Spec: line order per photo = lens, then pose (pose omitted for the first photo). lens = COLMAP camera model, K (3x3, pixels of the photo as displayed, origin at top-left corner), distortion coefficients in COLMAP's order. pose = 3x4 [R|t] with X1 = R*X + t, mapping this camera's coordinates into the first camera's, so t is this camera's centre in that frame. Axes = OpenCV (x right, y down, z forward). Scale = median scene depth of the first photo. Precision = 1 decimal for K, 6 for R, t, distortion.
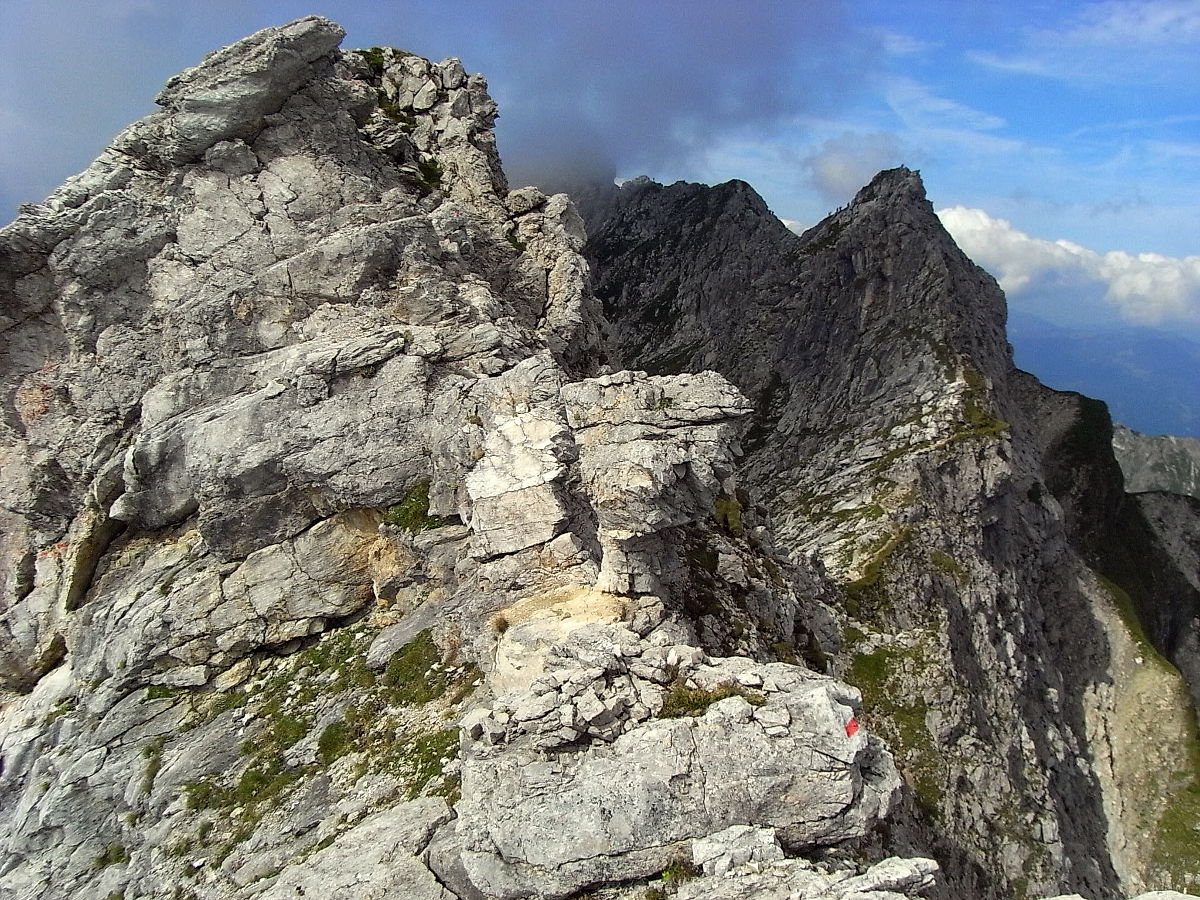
lens RADIAL K [[1030.6, 0, 610.0], [0, 1030.6, 462.0], [0, 0, 1]] dist [-0.147951, 0.150738]
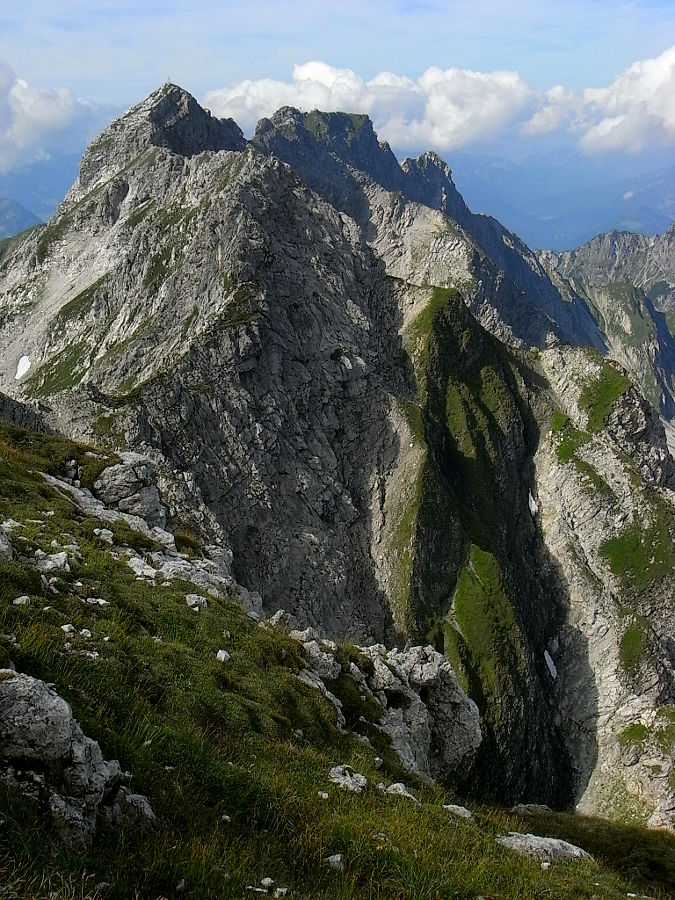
lens RADIAL K [[1309.0, 0, 330.6], [0, 1309.0, 451.3], [0, 0, 1]] dist [0.031118, 0.000000]
pose [[0.988505, -0.142125, -0.051552, 0.521328], [0.142682, 0.989742, 0.007285, 0.178431], [0.049988, -0.014557, 0.998644, -1.210541]]
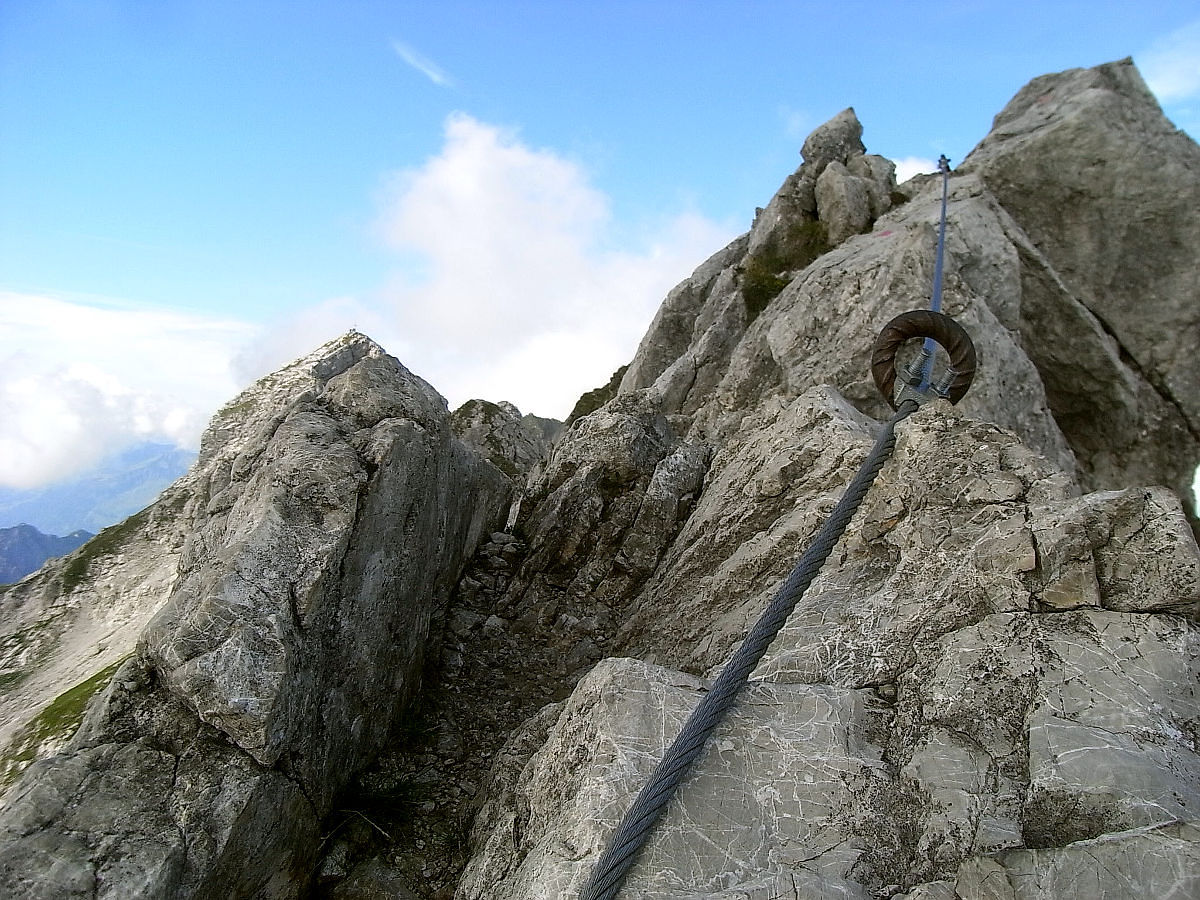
lens RADIAL K [[1030.6, 0, 601.7], [0, 1030.6, 450.9], [0, 0, 1]] dist [-0.147951, 0.150738]
pose [[0.995722, -0.064842, 0.065825, 0.311725], [0.077909, 0.972192, -0.220846, -0.293544], [-0.049674, 0.225029, 0.973085, 1.094494]]
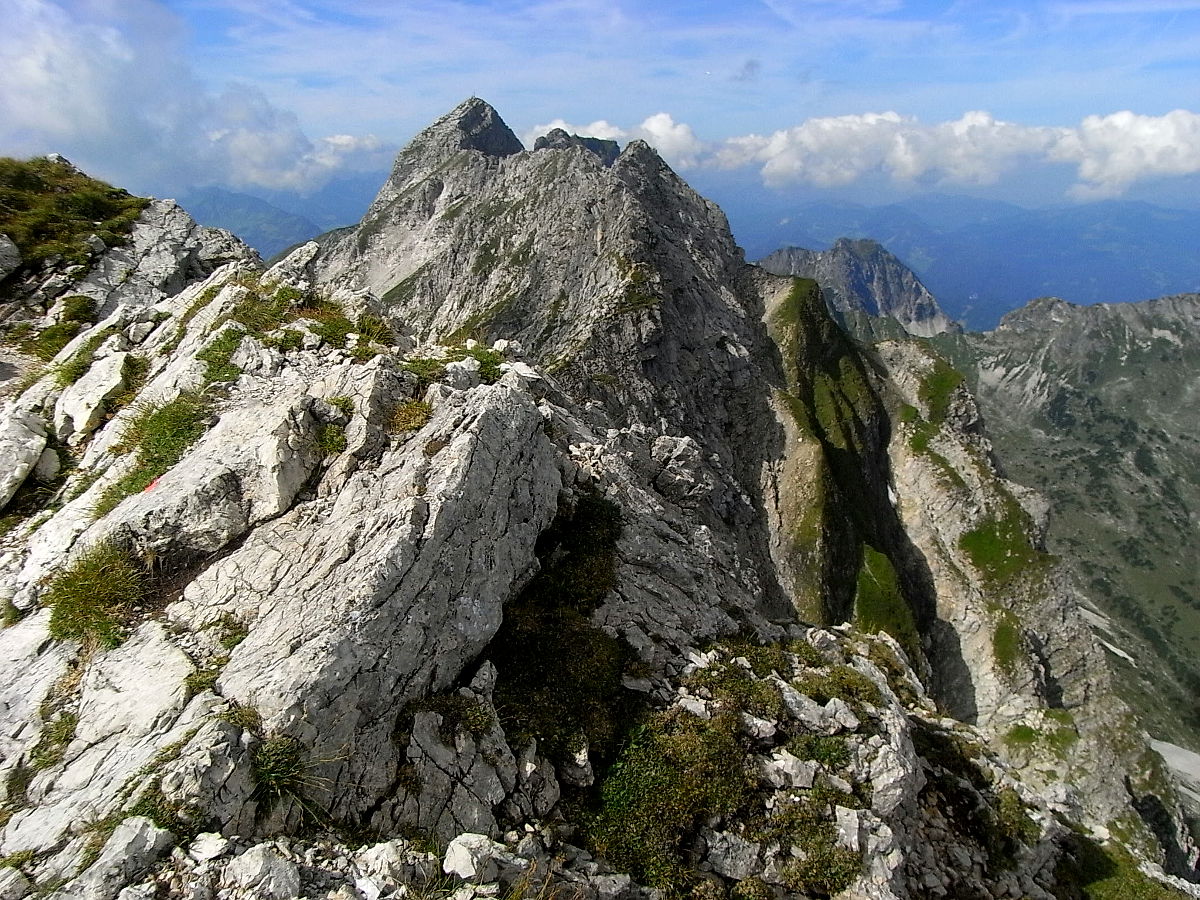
lens RADIAL K [[1030.6, 0, 606.2], [0, 1030.6, 459.4], [0, 0, 1]] dist [-0.147951, 0.150738]
pose [[0.991395, -0.130901, -0.000917, 0.229177], [0.130751, 0.989868, 0.055376, 0.102204], [-0.006341, -0.055019, 0.998465, -0.634373]]
